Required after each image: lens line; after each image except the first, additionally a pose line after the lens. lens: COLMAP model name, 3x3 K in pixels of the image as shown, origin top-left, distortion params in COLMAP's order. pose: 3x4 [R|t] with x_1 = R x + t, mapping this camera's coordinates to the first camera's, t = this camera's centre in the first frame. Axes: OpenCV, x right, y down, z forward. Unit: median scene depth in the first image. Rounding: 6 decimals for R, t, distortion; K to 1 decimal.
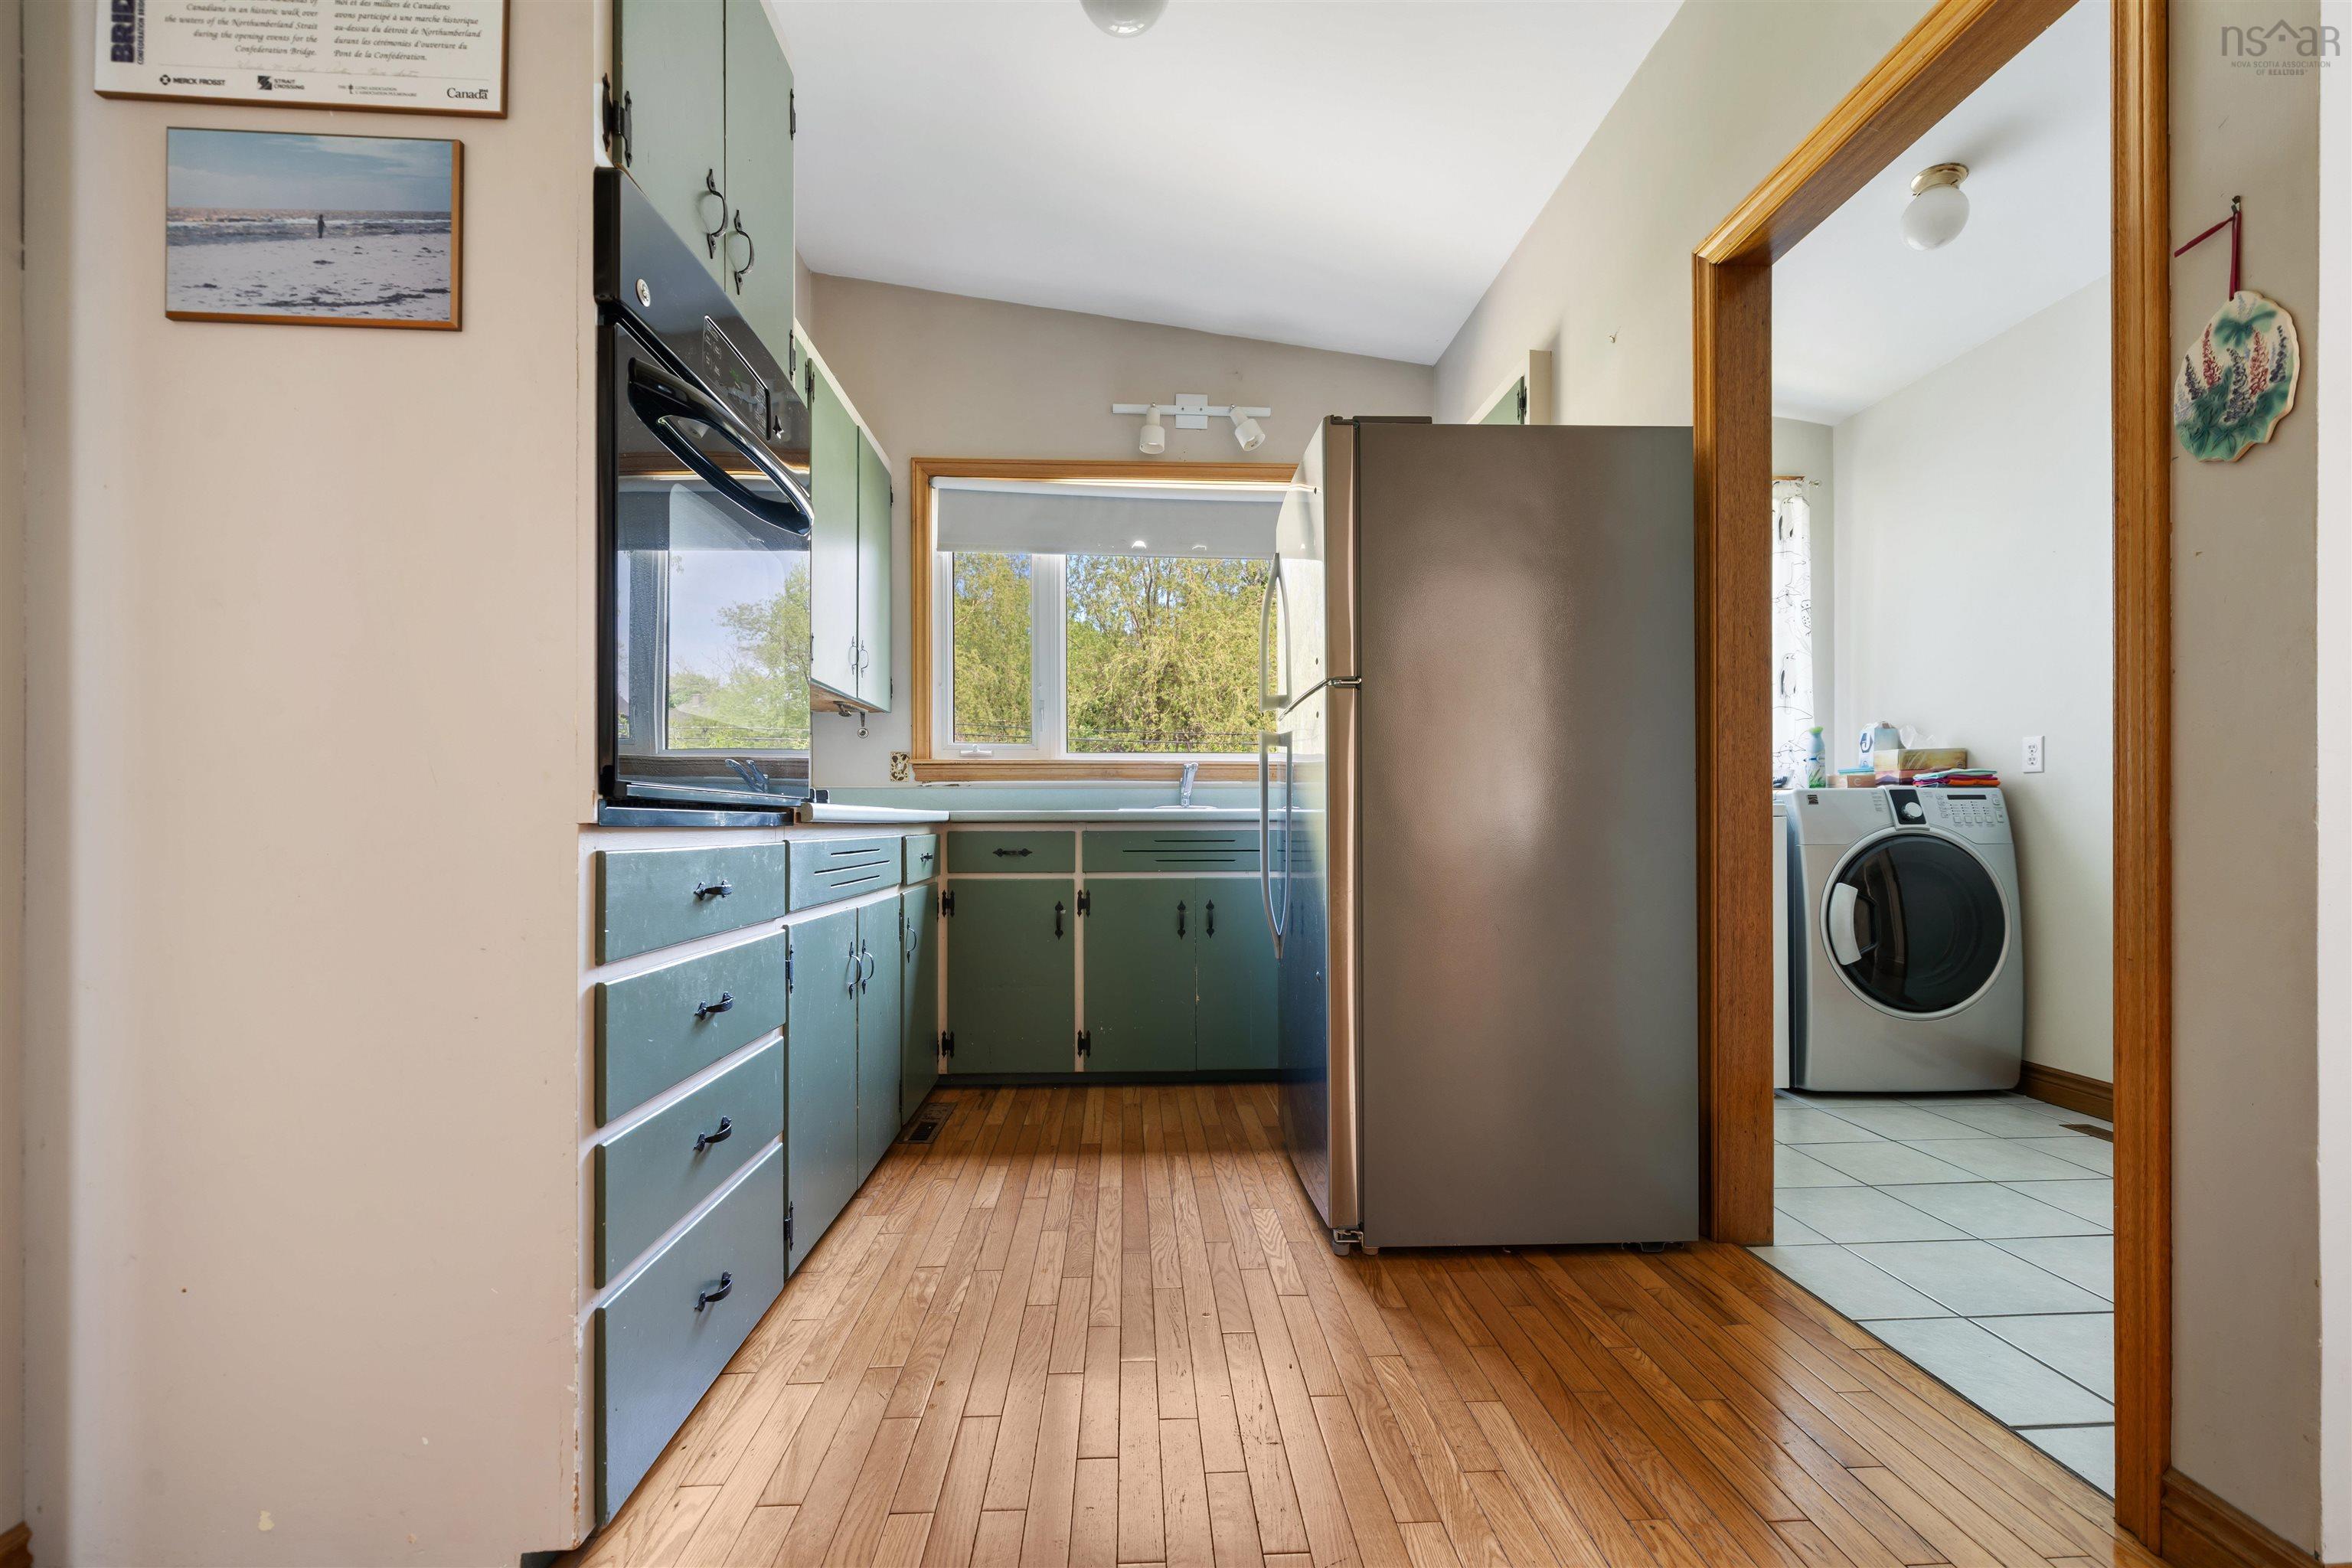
lens RADIAL K [[993.3, 0, 1176.2], [0, 993.3, 826.0], [0, 0, 1]] dist [-0.000969, -0.000007]
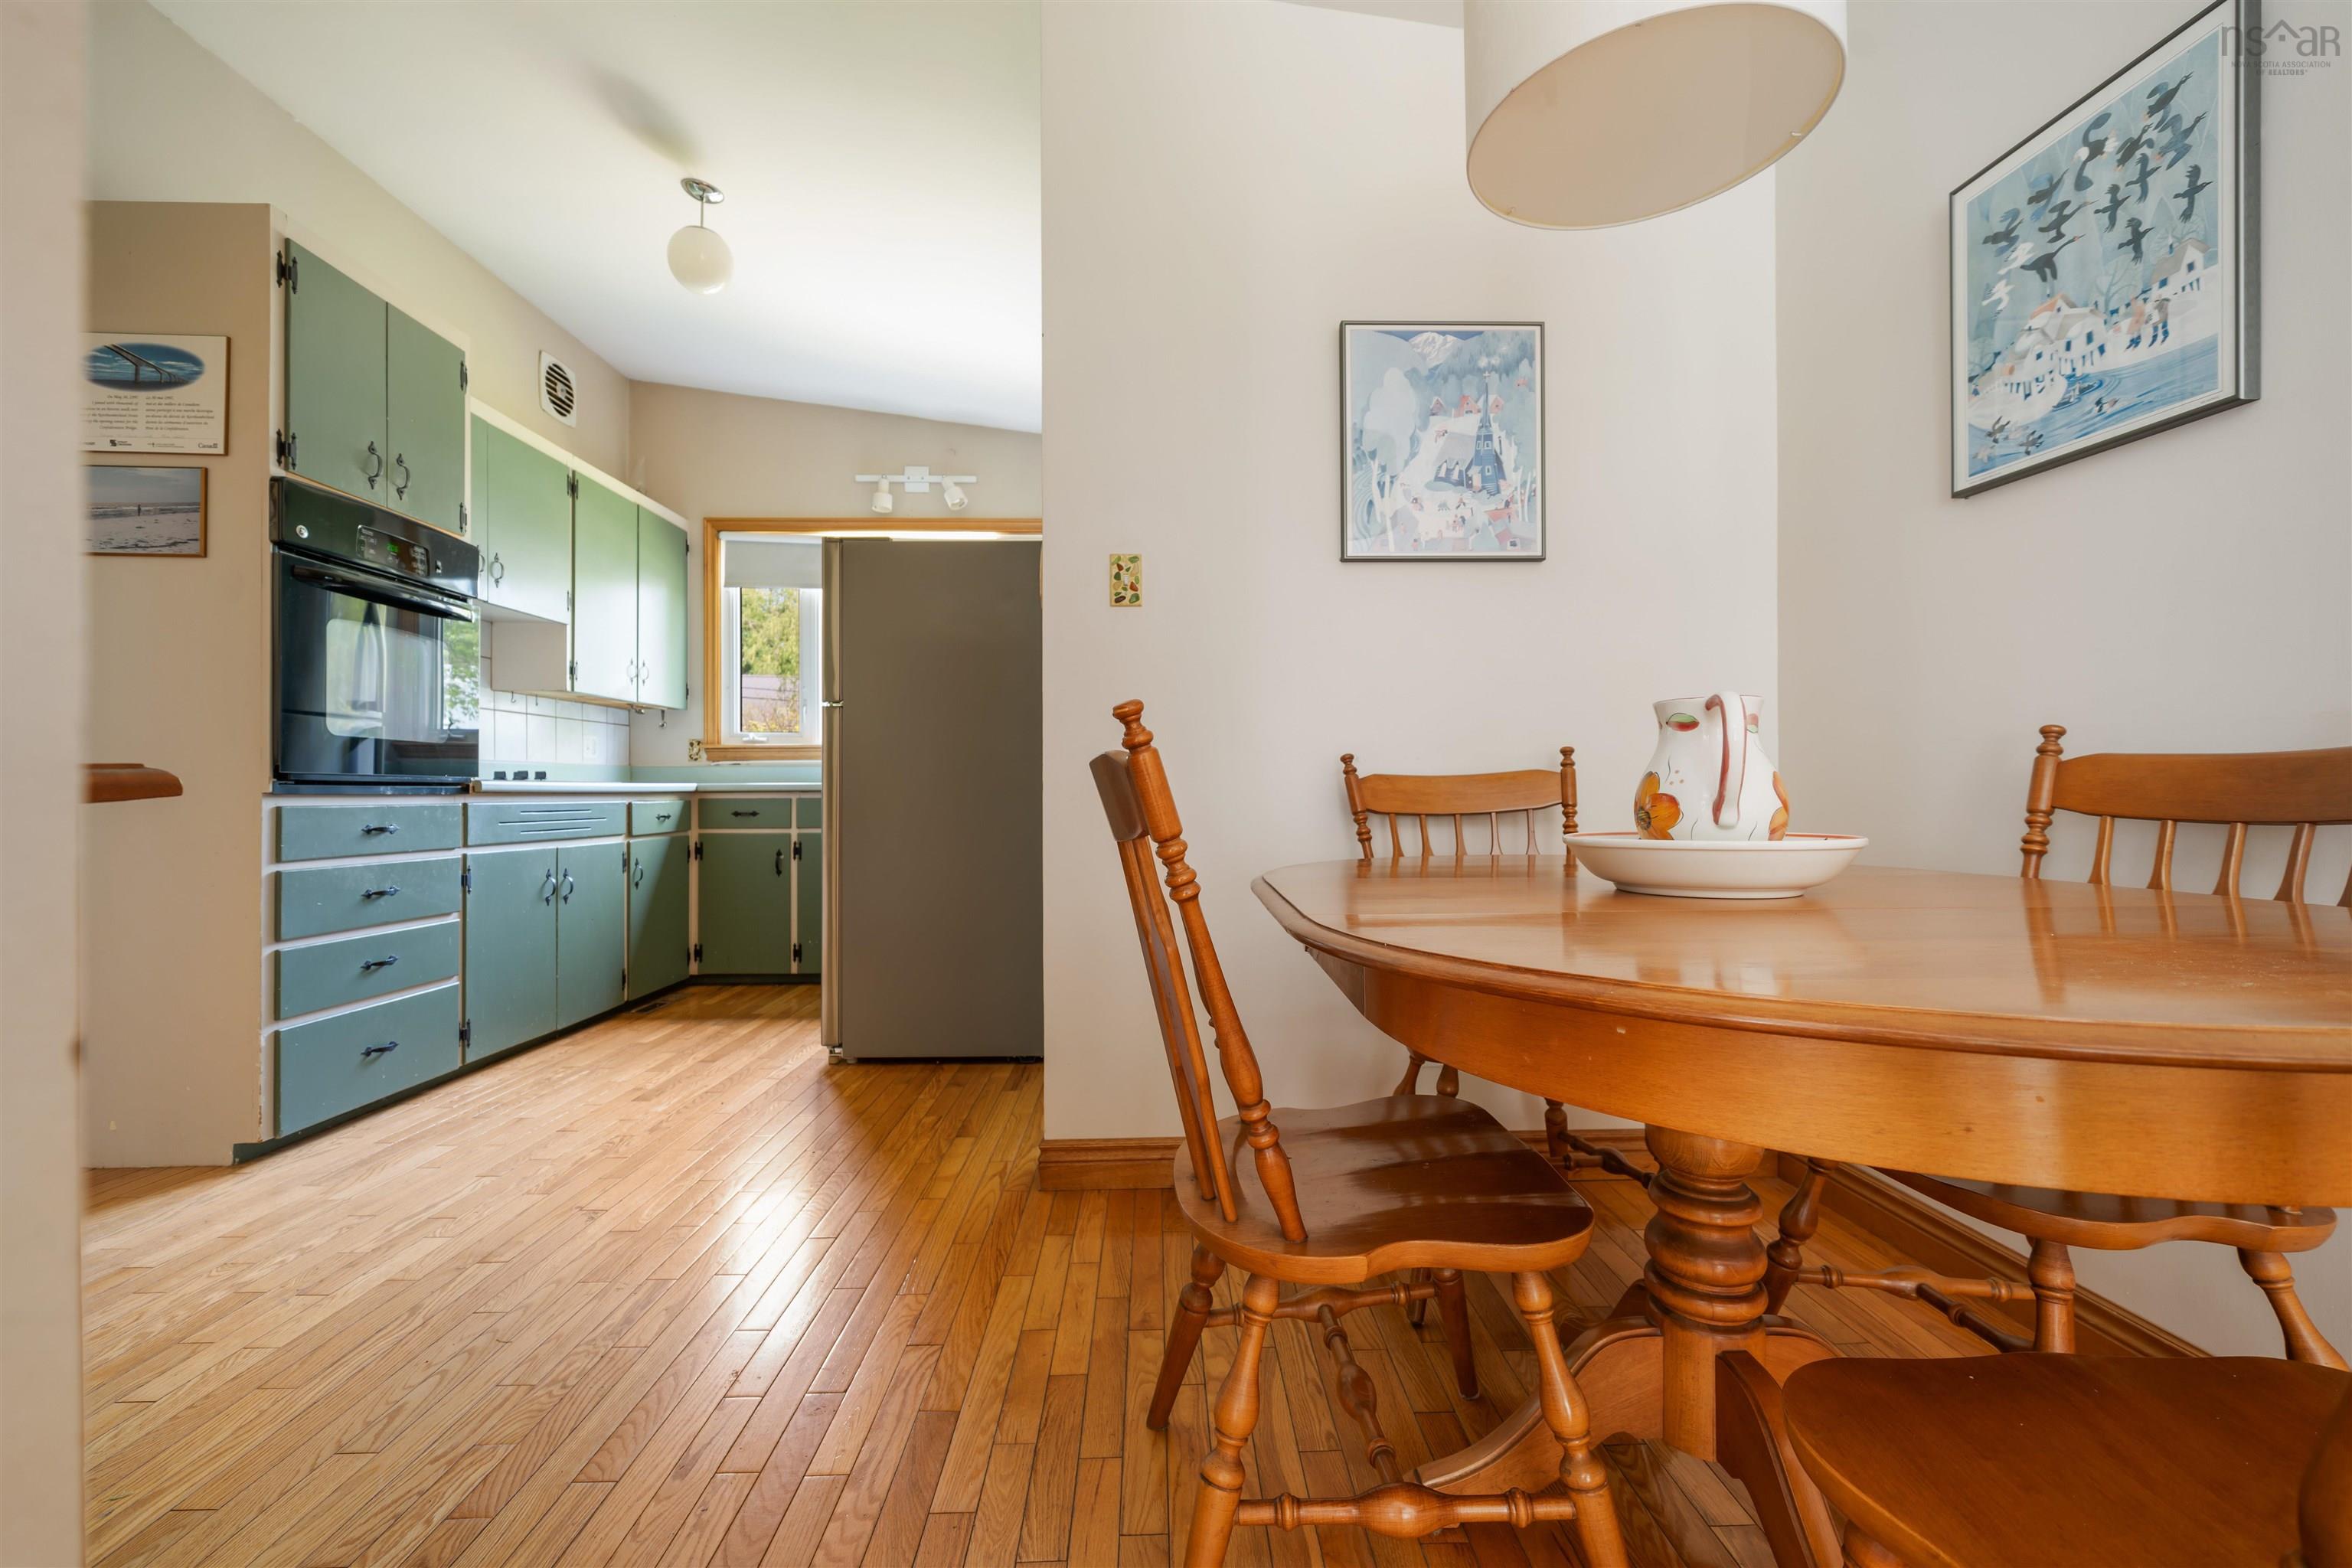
lens RADIAL K [[979.6, 0, 1171.7], [0, 979.6, 791.5], [0, 0, 1]] dist [0.000905, -0.000138]
pose [[0.999582, -0.001894, -0.028846, 0.621575], [0.001778, 0.999990, -0.004069, 0.003124], [0.028853, 0.004016, 0.999576, -0.455126]]
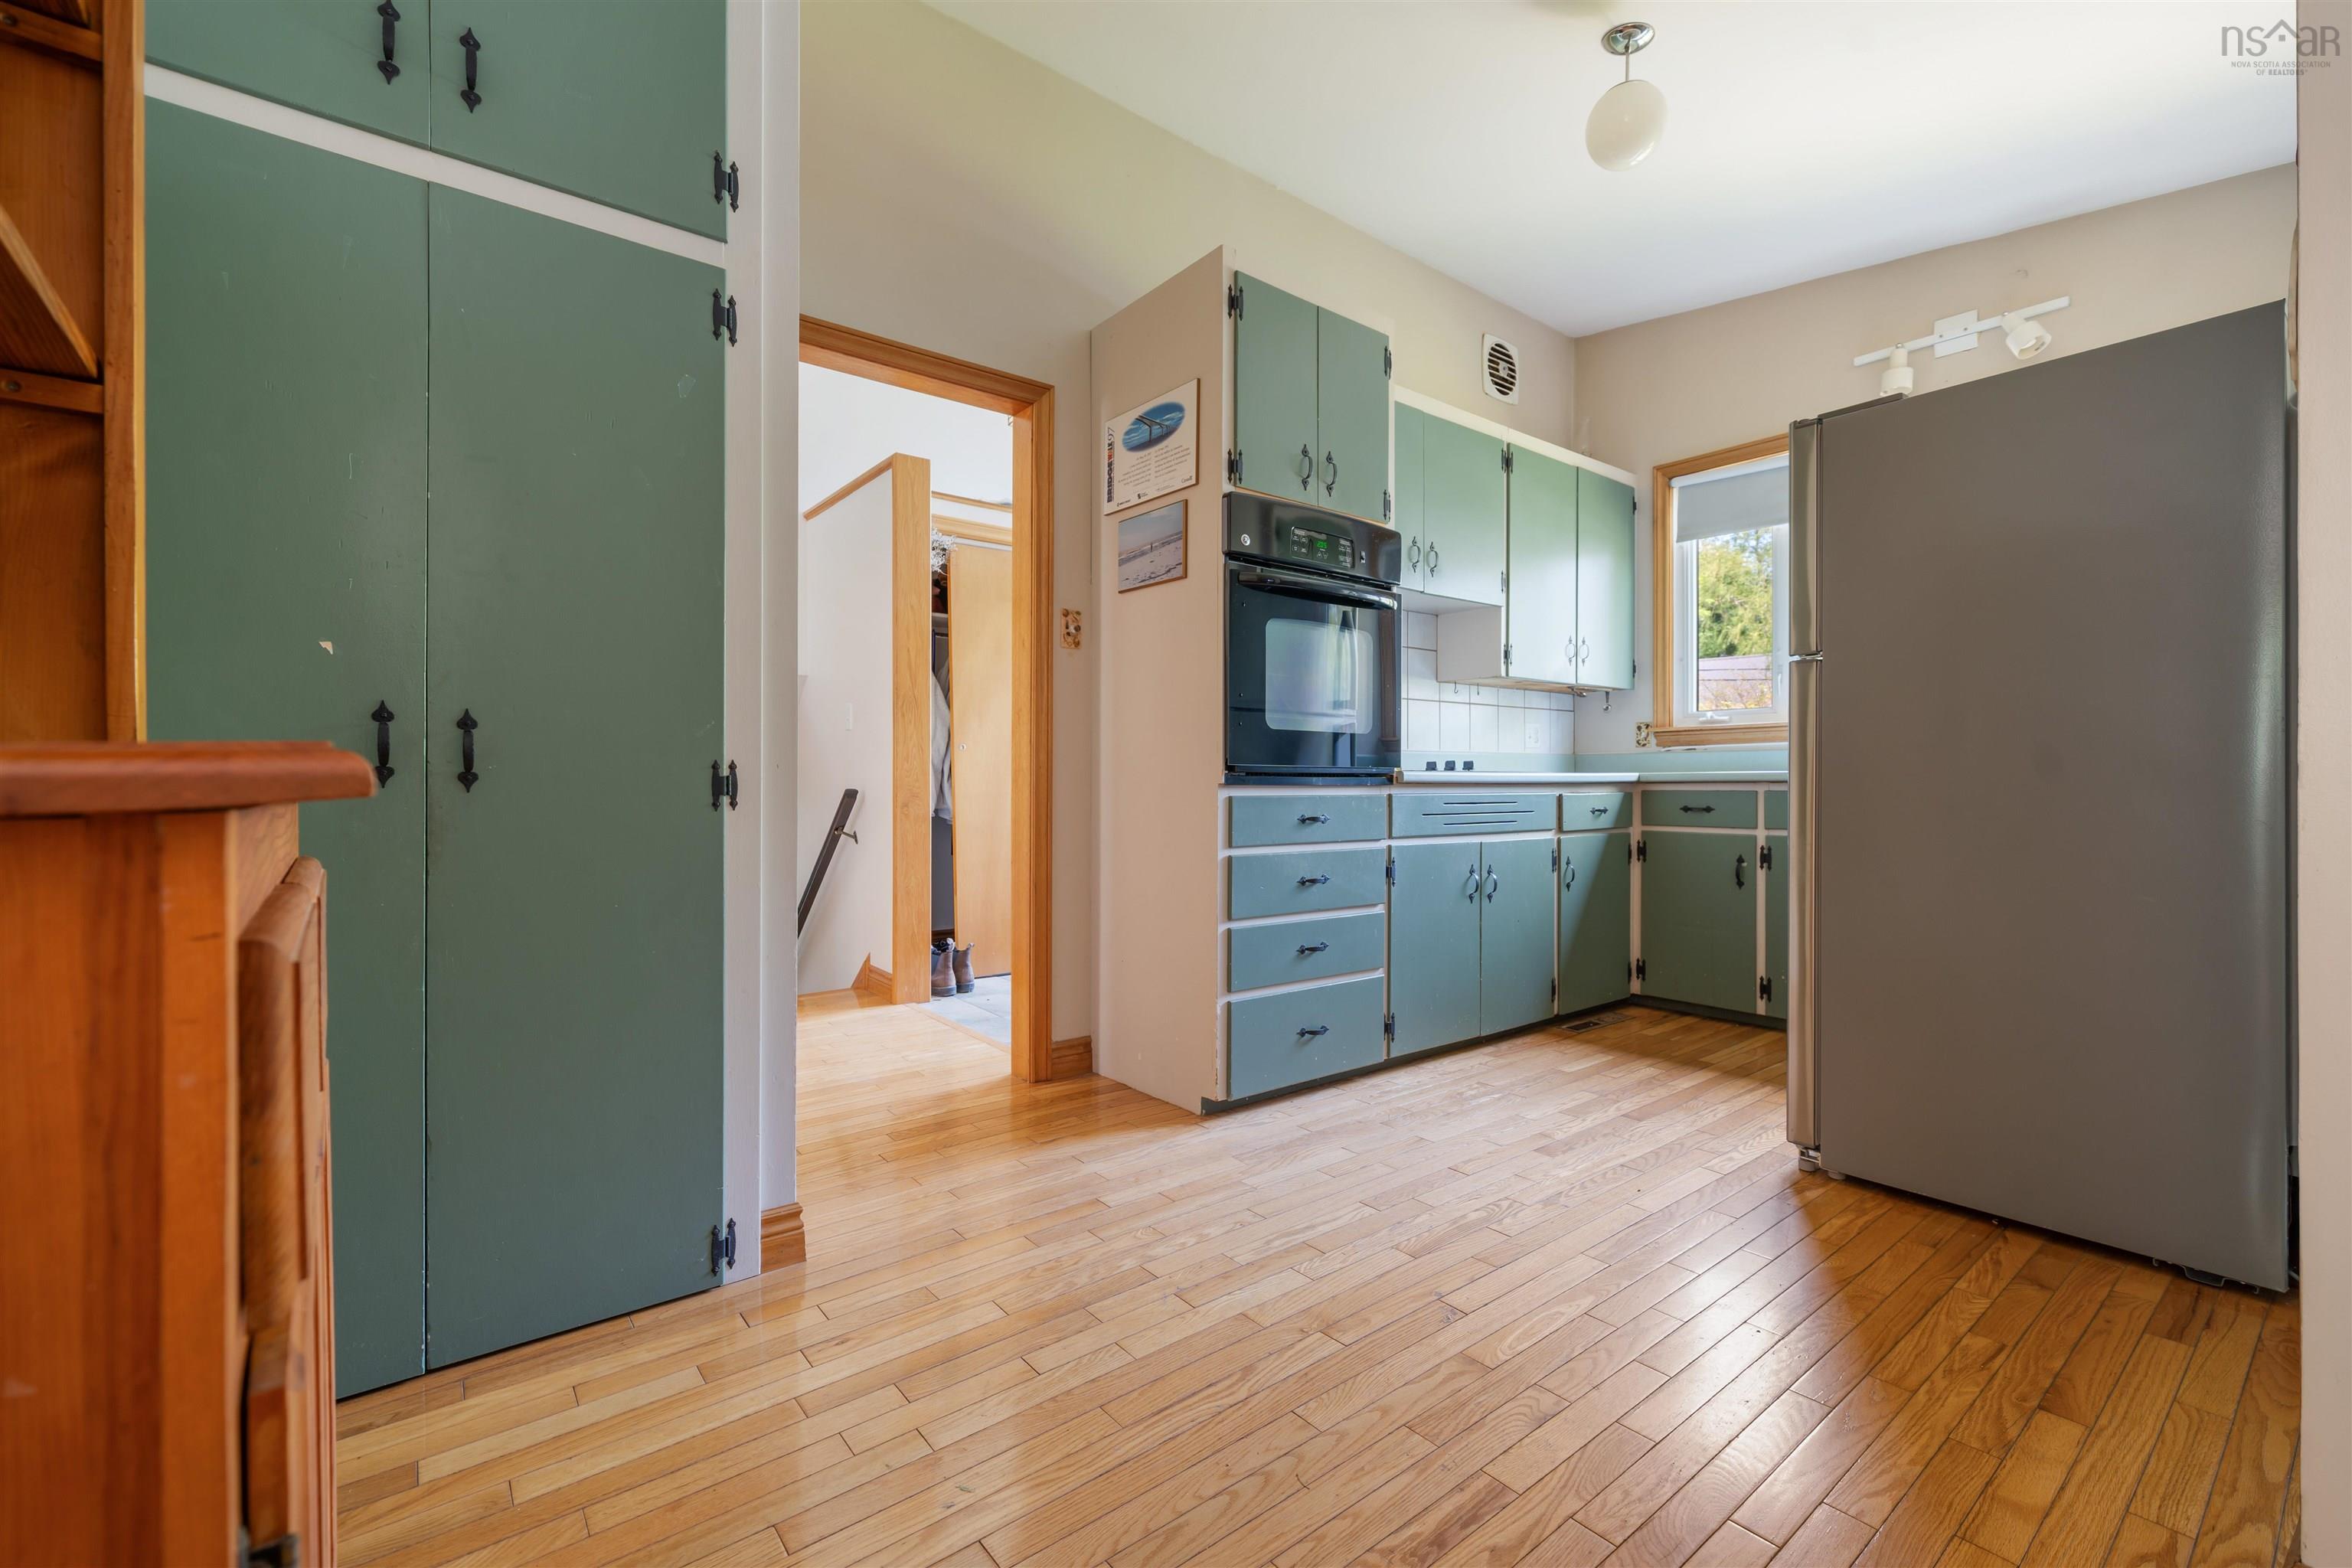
lens RADIAL K [[982.7, 0, 1176.0], [0, 982.7, 784.0], [0, 0, 1]] dist [0.000506, -0.000392]
pose [[0.577884, -0.000111, -0.816119, 0.542424], [-0.001718, 0.999998, -0.001353, 0.000765], [0.816117, 0.002184, 0.577882, -0.176314]]
